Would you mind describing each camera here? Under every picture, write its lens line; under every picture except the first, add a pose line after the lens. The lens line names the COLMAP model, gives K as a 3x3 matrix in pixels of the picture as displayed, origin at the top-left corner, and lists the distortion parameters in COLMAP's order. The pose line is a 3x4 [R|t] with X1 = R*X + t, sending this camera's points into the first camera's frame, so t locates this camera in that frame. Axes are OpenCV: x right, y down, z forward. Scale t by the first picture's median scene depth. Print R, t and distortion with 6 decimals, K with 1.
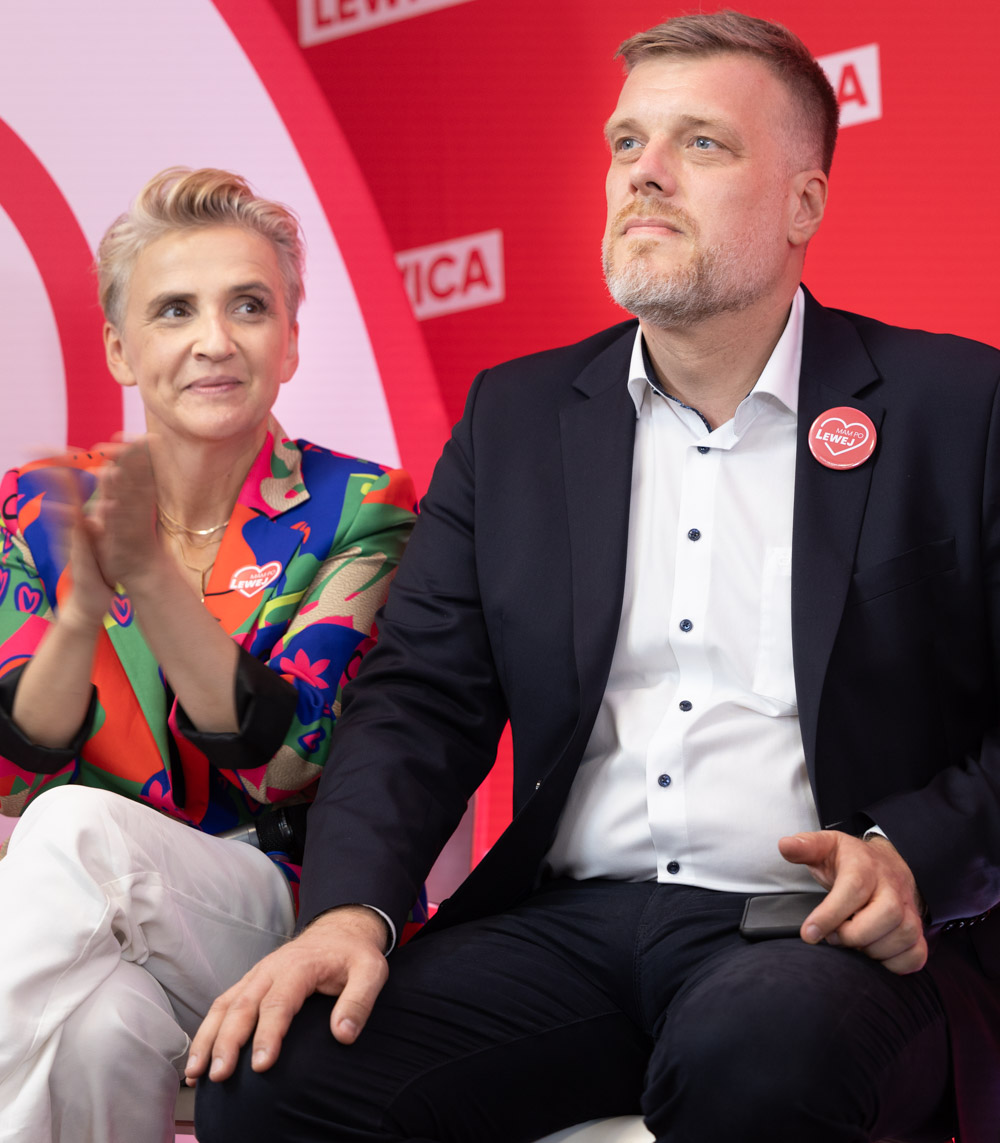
lens RADIAL K [[6007.0, 0, 500.0], [0, 6007.0, 571.5], [0, 0, 1]] dist [-0.474831, -6.368582]
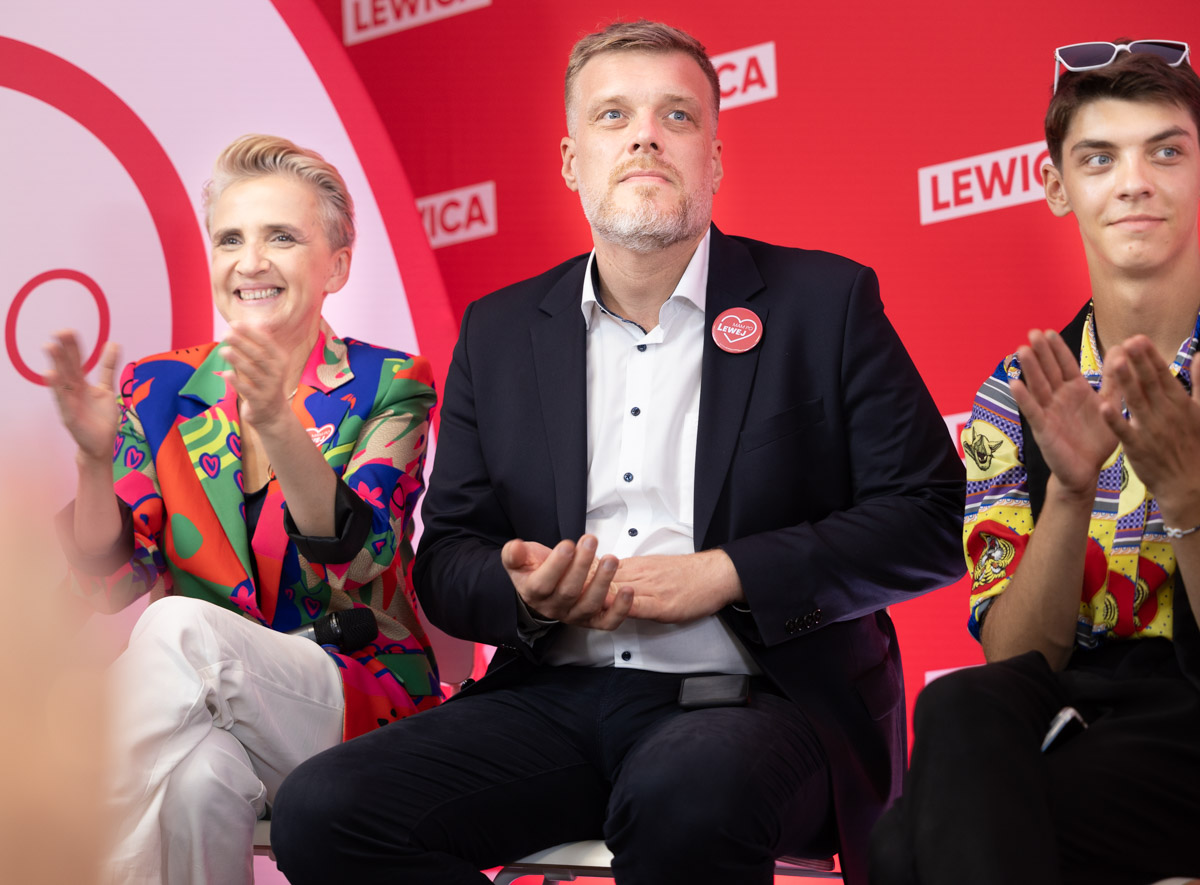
lens RADIAL K [[6052.3, 0, 600.0], [0, 6052.3, 442.5], [0, 0, 1]] dist [0.036540, -1.226025]
pose [[0.999880, -0.006002, 0.014269, 0.004182], [0.006124, 0.999945, -0.008549, 0.013737], [-0.014217, 0.008635, 0.999862, -0.356402]]
